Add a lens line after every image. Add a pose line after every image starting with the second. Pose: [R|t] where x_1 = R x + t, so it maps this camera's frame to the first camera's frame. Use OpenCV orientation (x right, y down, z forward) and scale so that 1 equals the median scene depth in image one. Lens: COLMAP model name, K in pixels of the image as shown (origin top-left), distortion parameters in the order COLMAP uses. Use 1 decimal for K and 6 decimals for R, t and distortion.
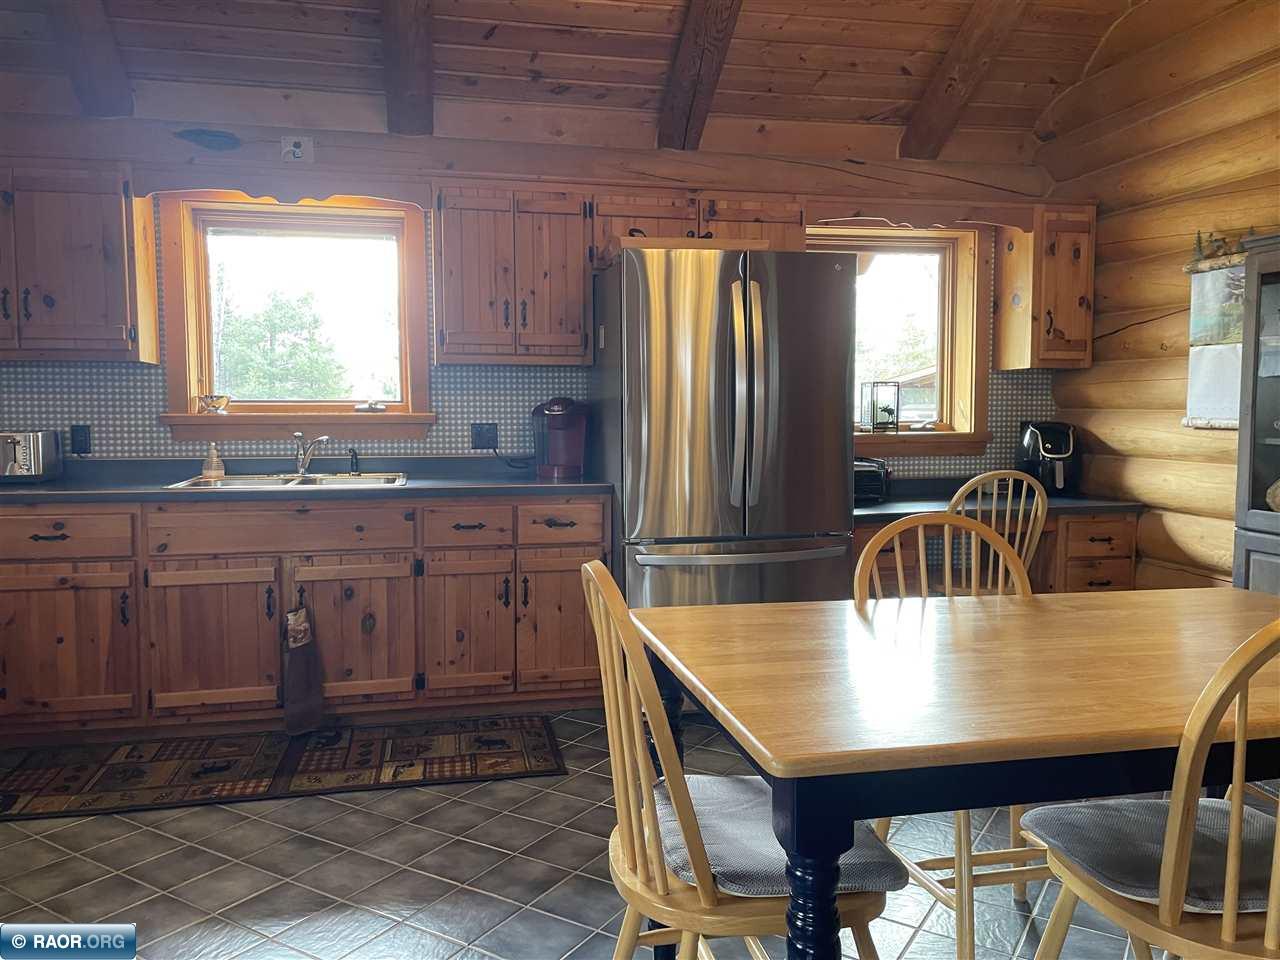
lens RADIAL K [[940.7, 0, 640.0], [0, 940.7, 480.0], [0, 0, 1]] dist [0.084935, -0.104285]
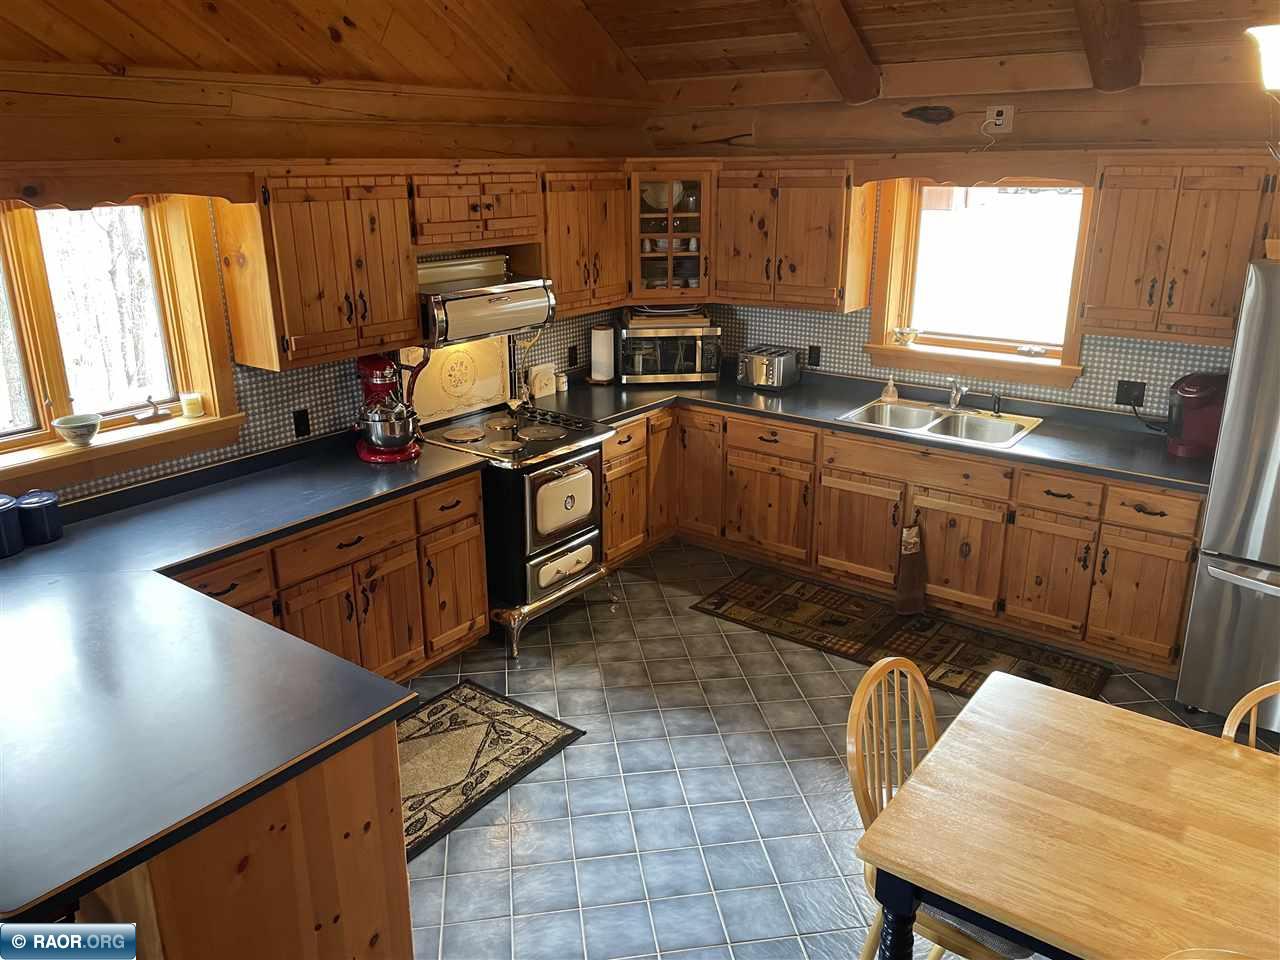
lens RADIAL K [[952.0, 0, 640.0], [0, 952.0, 480.0], [0, 0, 1]] dist [-0.002851, -0.002959]
pose [[0.641648, 0.245830, -0.726537, 0.313457], [-0.050232, 0.958681, 0.280015, -0.256186], [0.765353, -0.143175, 0.627484, -0.086383]]
